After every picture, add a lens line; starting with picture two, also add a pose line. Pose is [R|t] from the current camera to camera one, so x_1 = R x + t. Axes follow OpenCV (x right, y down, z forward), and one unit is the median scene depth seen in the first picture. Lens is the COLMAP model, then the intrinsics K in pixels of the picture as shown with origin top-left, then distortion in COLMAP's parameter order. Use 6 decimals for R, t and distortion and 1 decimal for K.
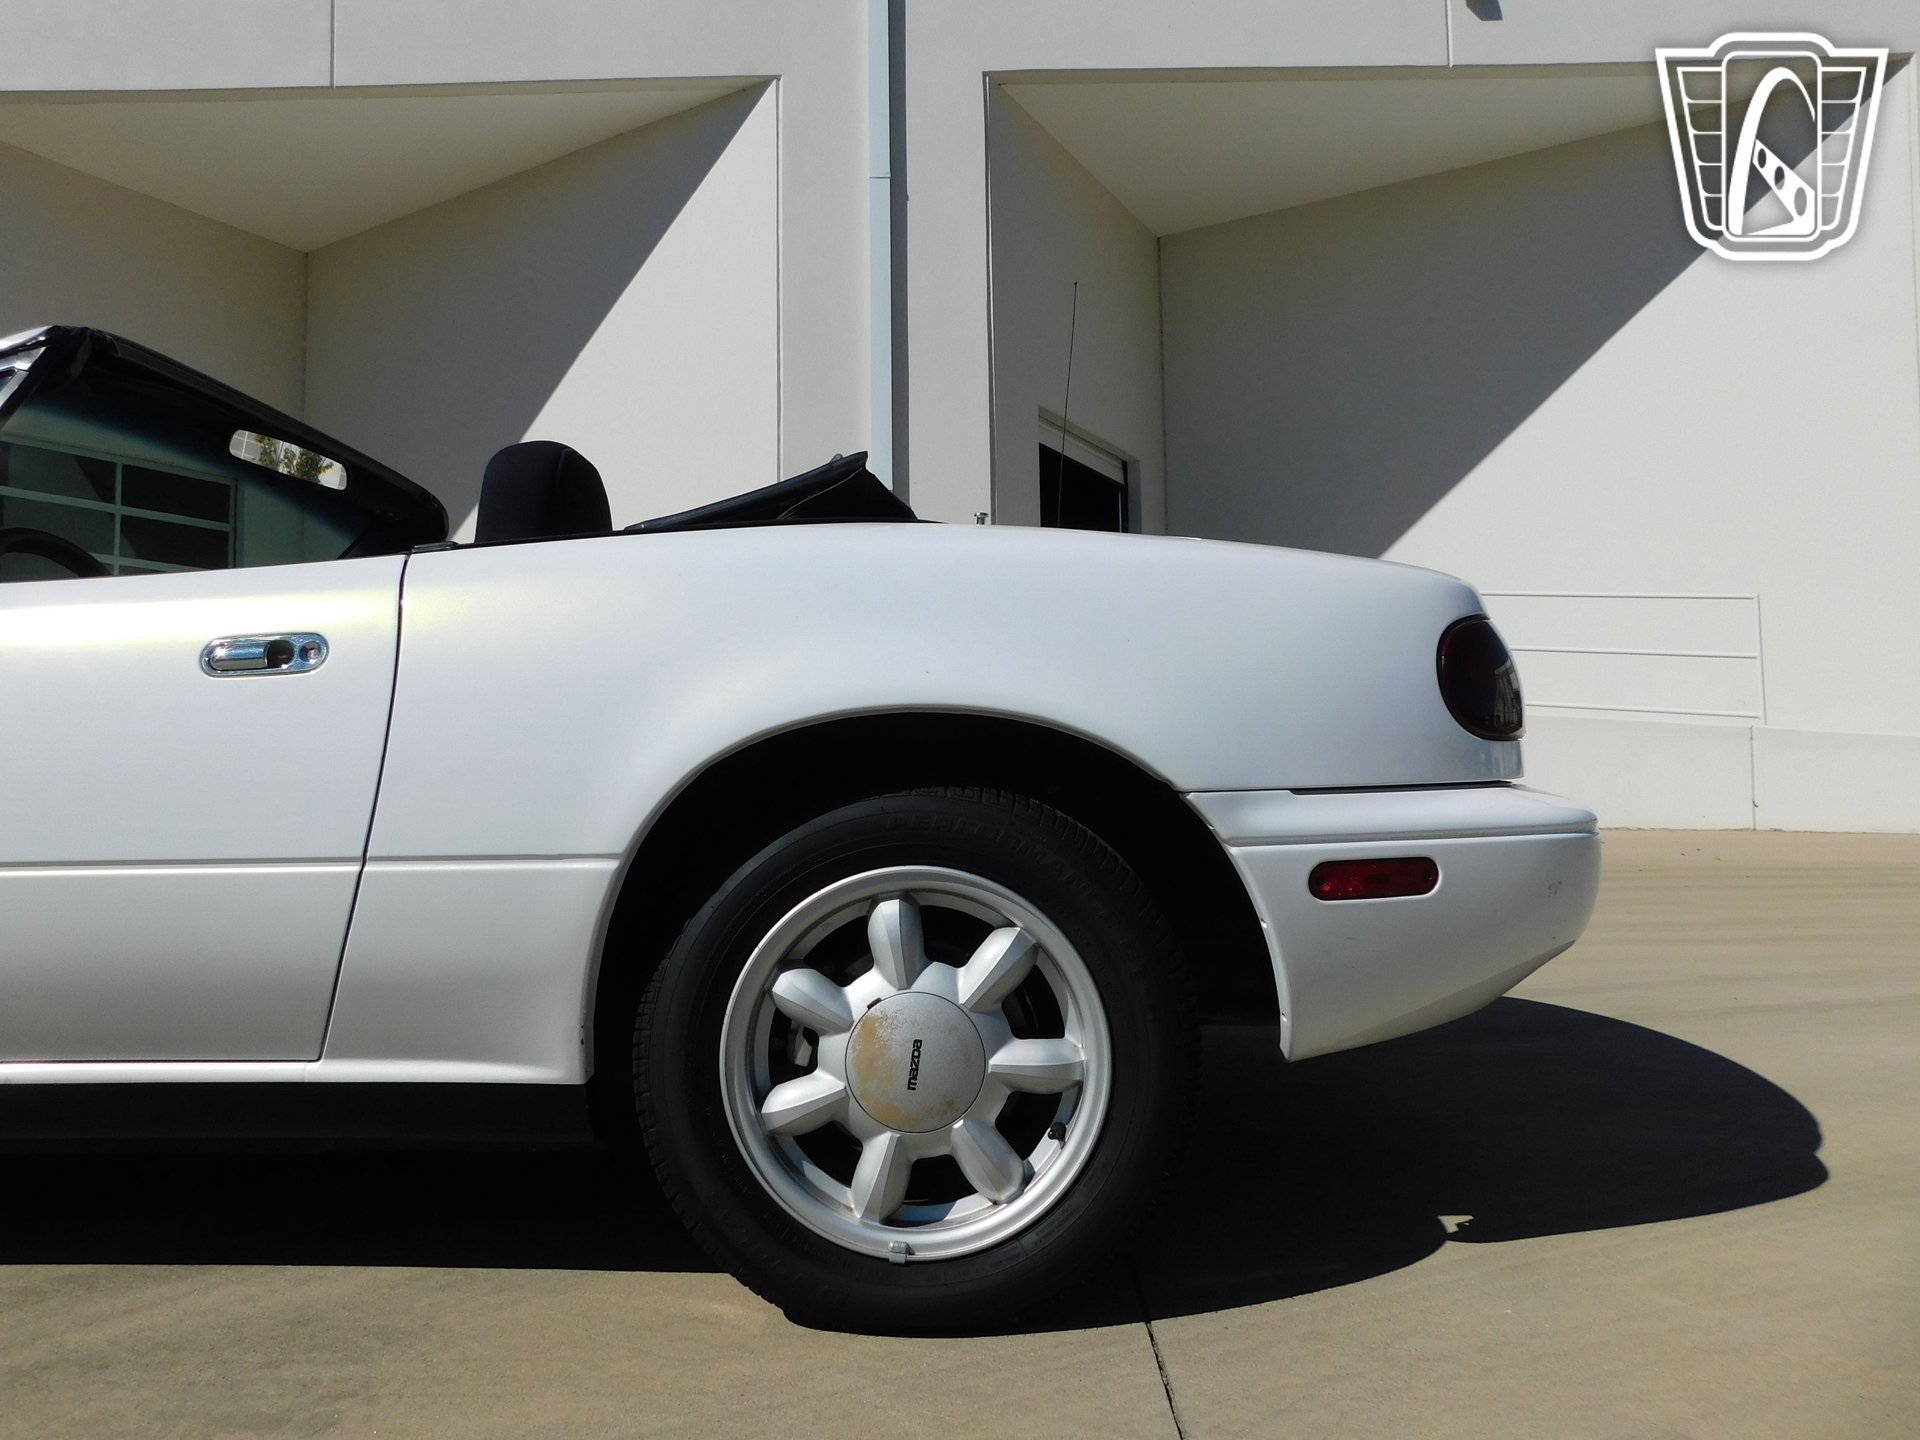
lens RADIAL K [[1279.8, 0, 963.1], [0, 1279.8, 723.9], [0, 0, 1]] dist [-0.068241, 0.059270]
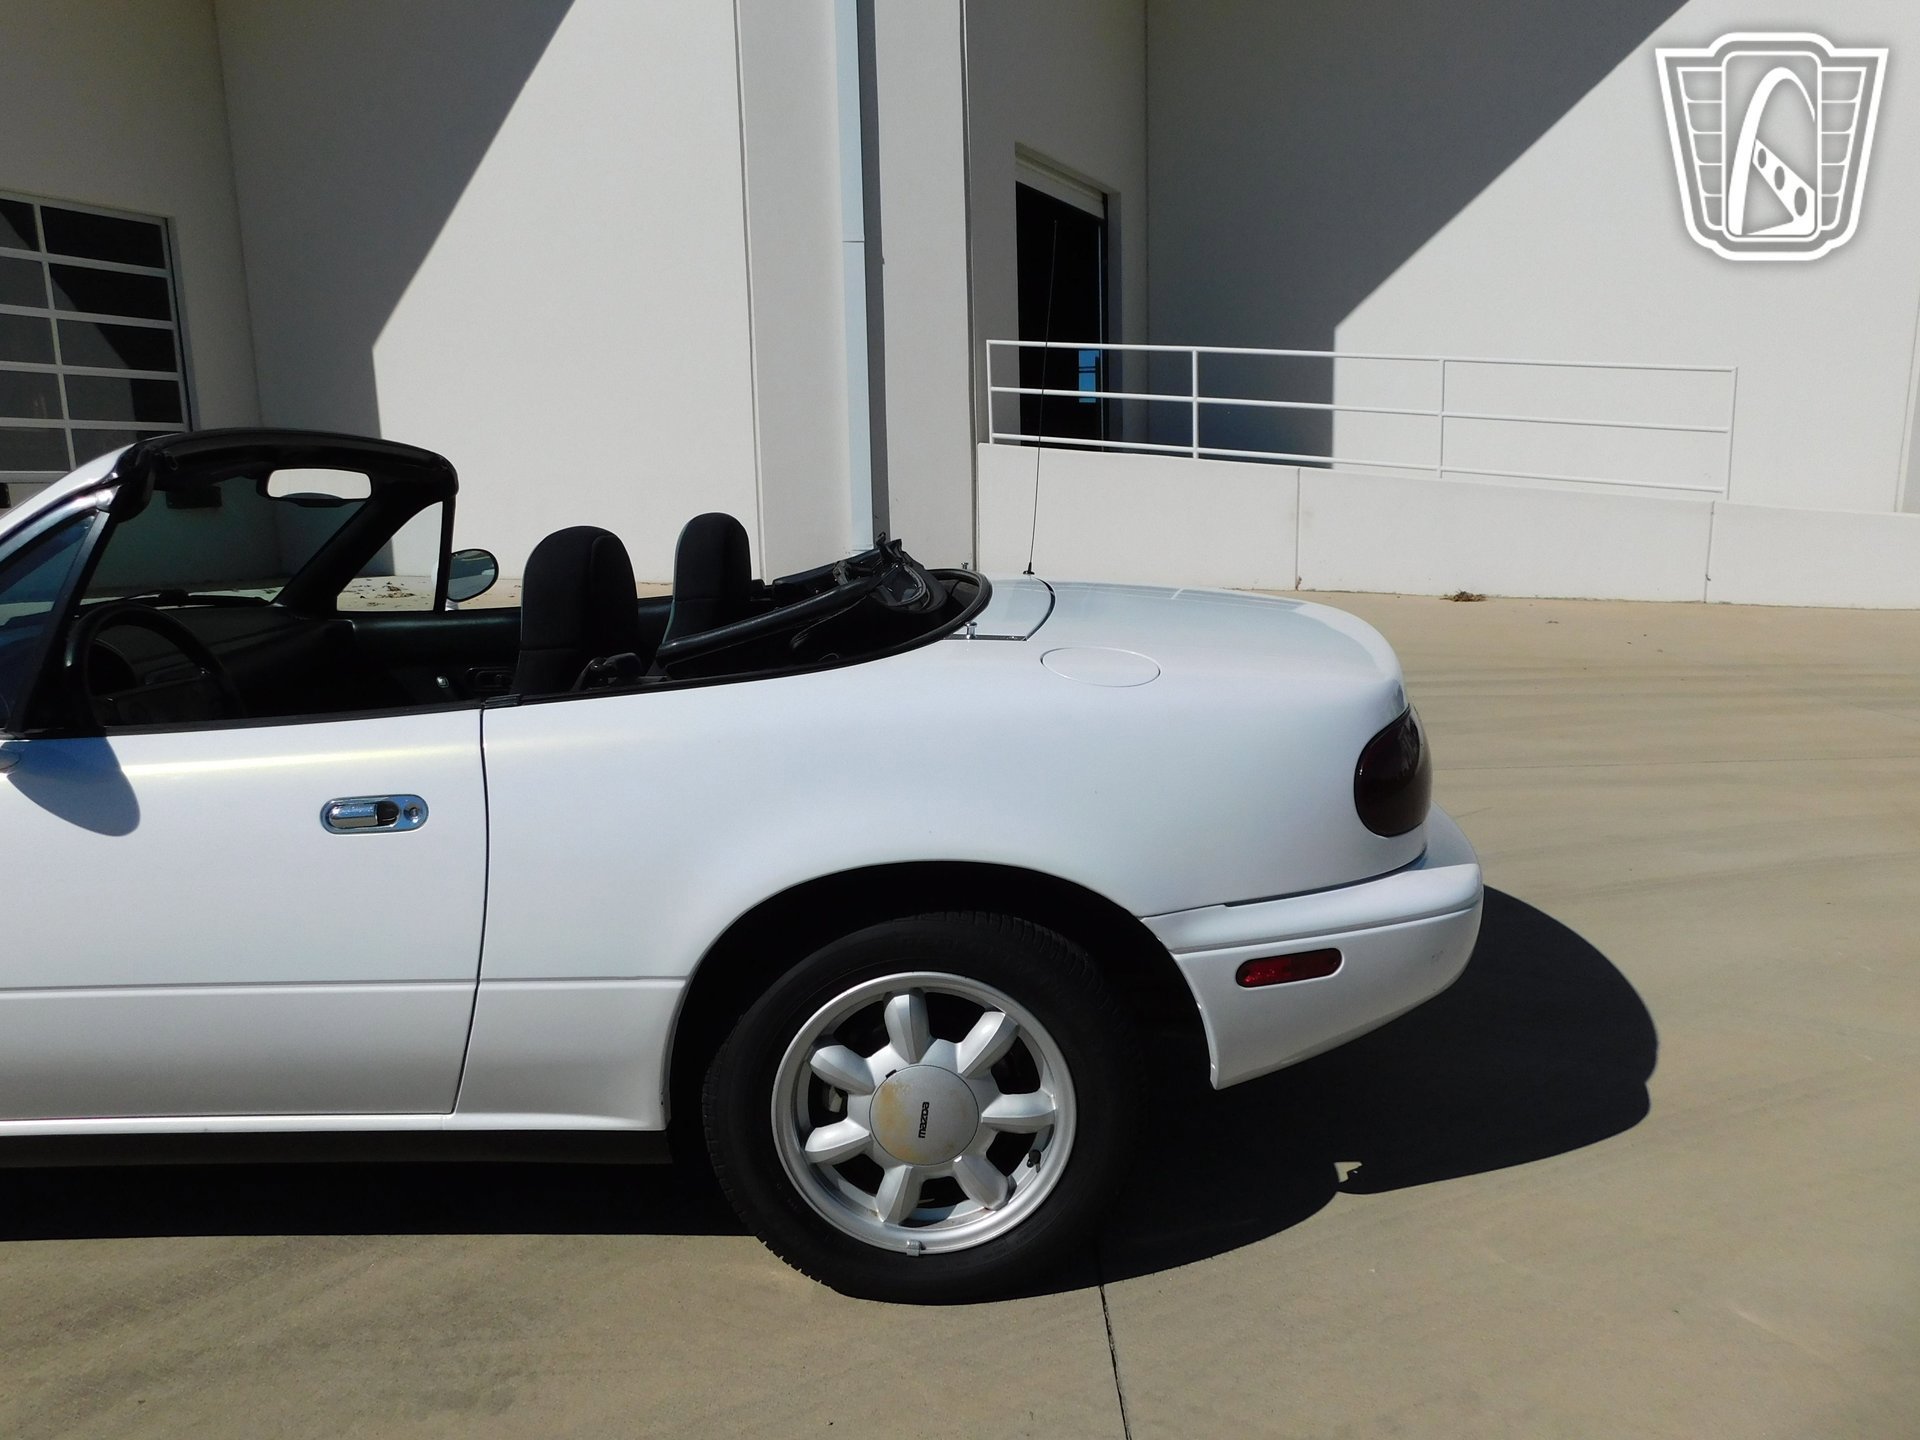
lens RADIAL K [[1279.8, 0, 963.1], [0, 1279.8, 723.9], [0, 0, 1]] dist [-0.068241, 0.059270]
pose [[0.999776, -0.011663, 0.017644, -0.016027], [0.007358, 0.973899, 0.226861, -0.406763], [-0.019830, -0.226680, 0.973767, -0.160841]]
